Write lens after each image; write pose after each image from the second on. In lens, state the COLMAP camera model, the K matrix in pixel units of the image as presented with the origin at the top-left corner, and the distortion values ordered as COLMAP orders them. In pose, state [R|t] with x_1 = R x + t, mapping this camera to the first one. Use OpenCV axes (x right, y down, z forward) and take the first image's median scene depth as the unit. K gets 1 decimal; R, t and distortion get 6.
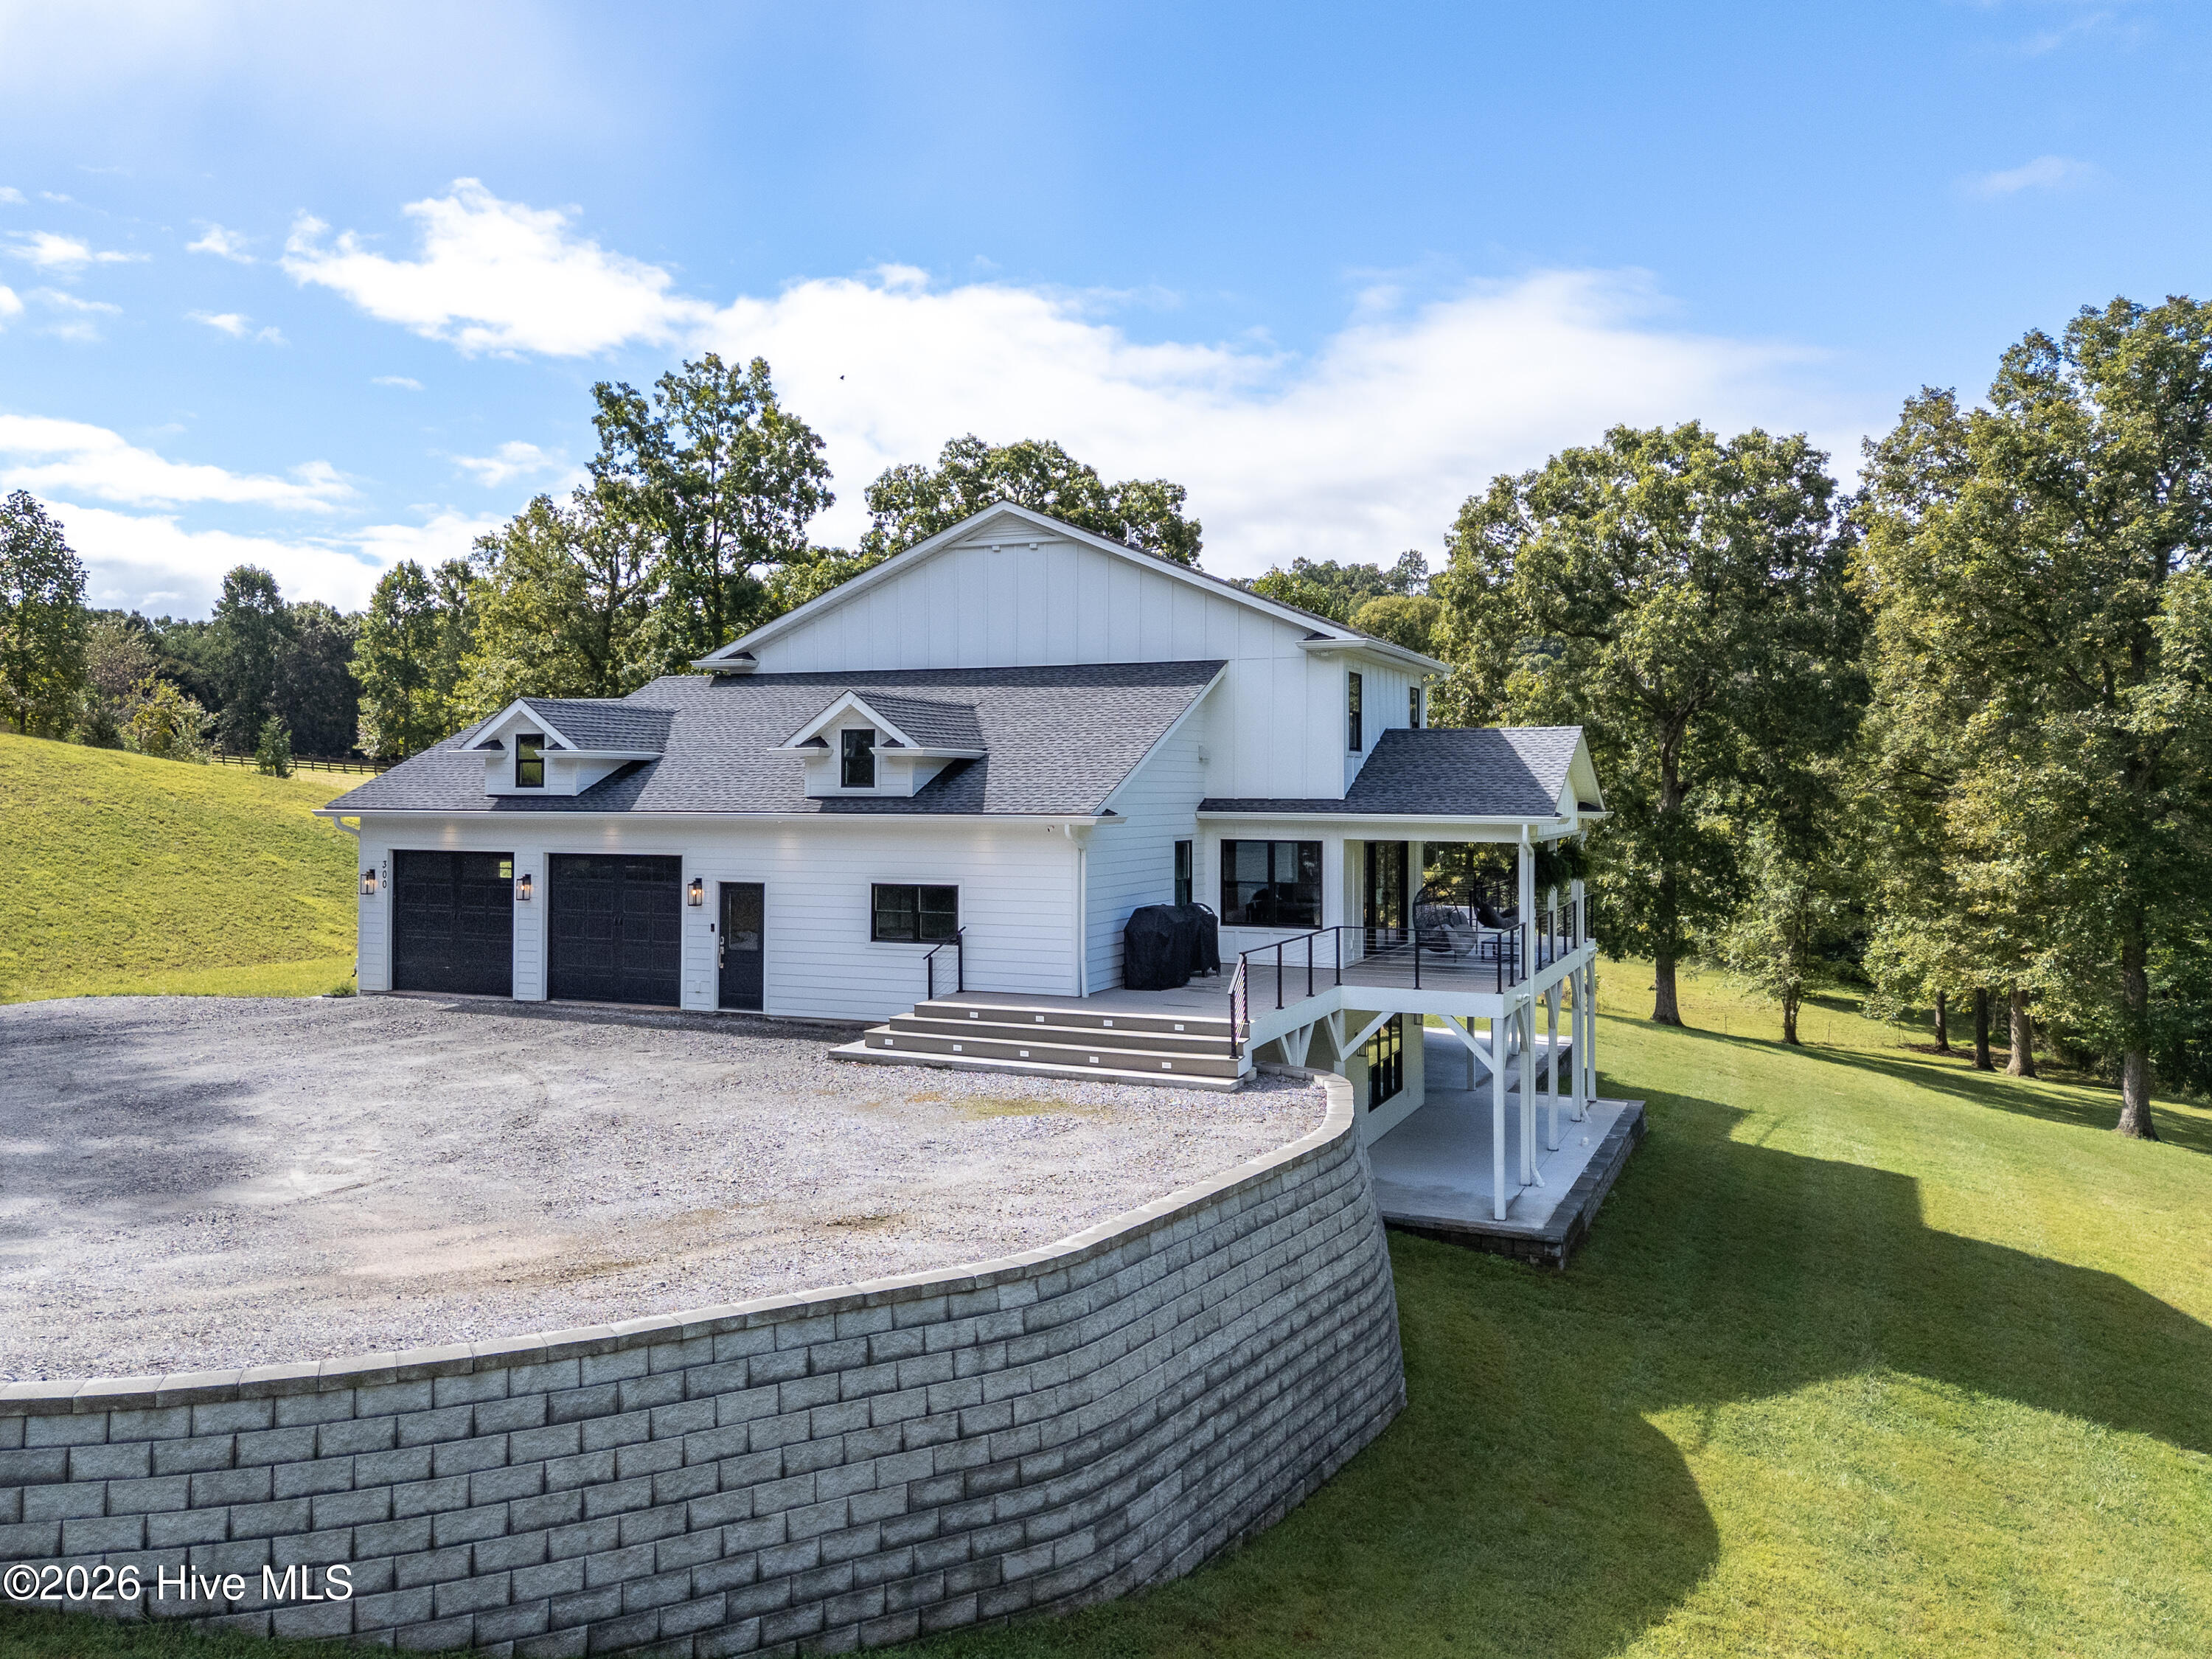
lens RADIAL K [[1767.0, 0, 1024.0], [0, 1767.0, 738.1], [0, 0, 1]] dist [0.087443, -0.122050]
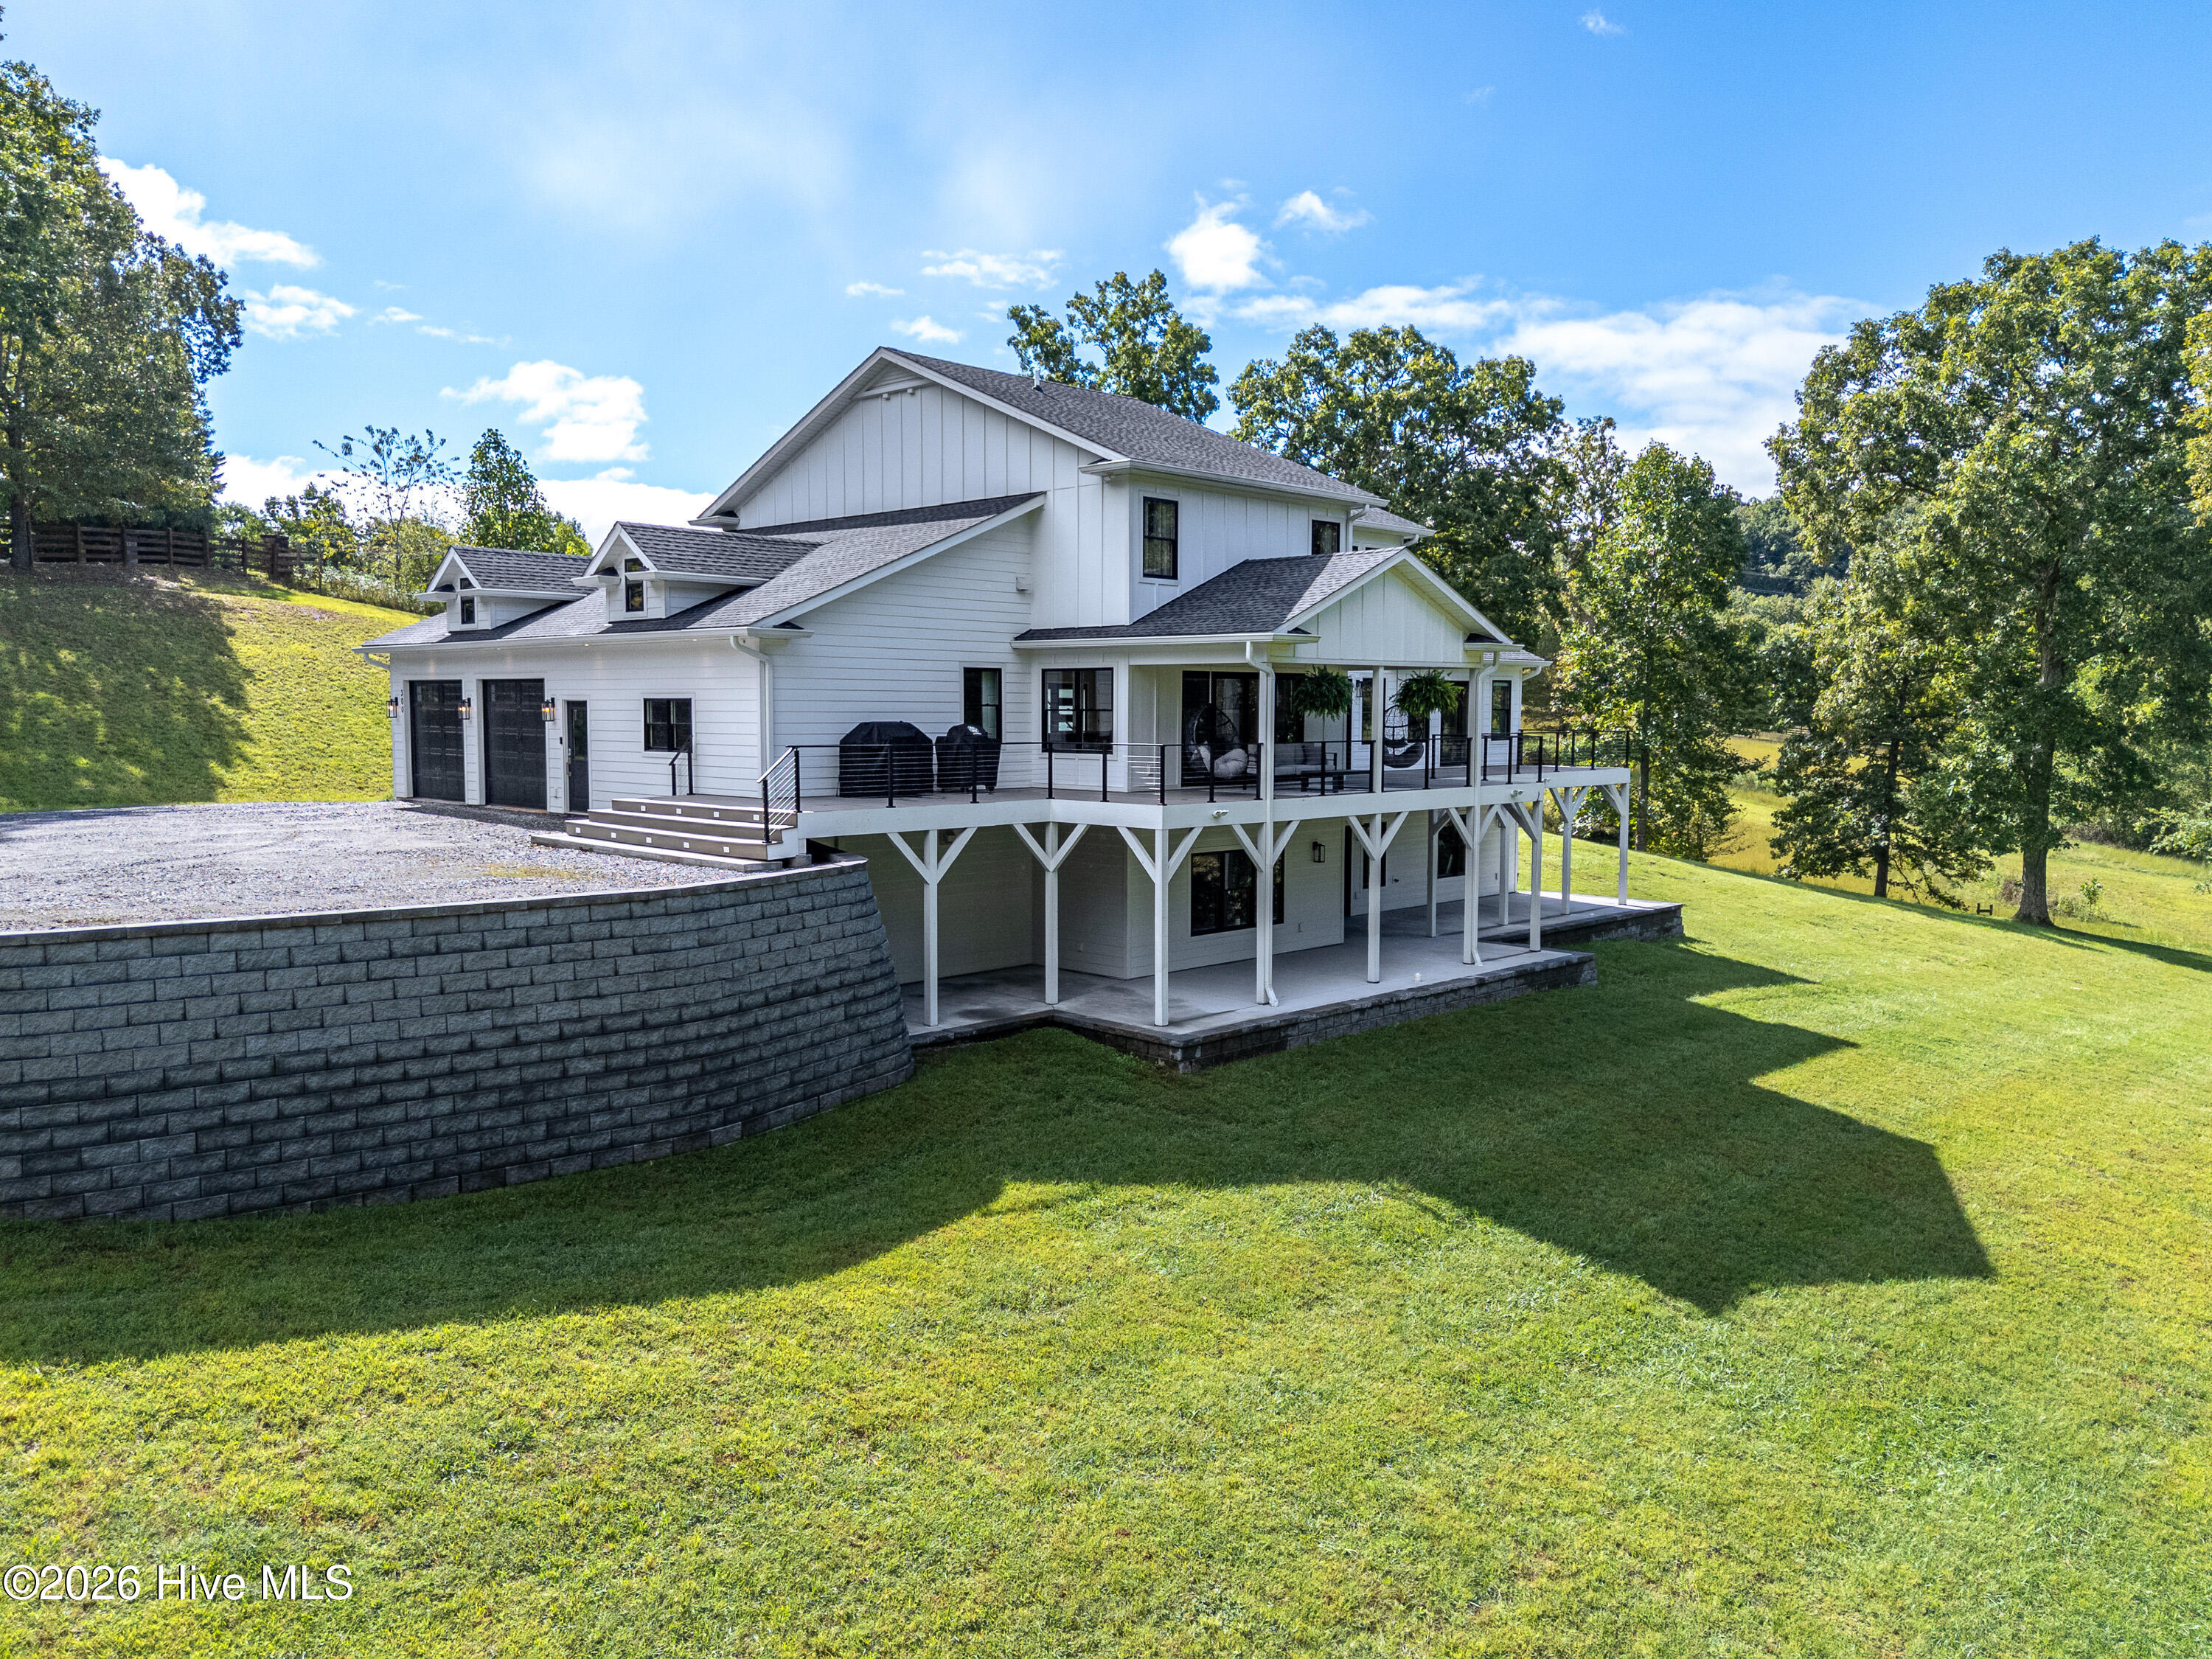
lens RADIAL K [[1648.4, 0, 1087.9], [0, 1648.4, 819.6], [0, 0, 1]] dist [0.079363, -0.088048]
pose [[0.939463, 0.022570, -0.341906, 0.474925], [0.009564, 0.995712, 0.092010, 0.057962], [0.342516, -0.089710, 0.935219, 0.104727]]
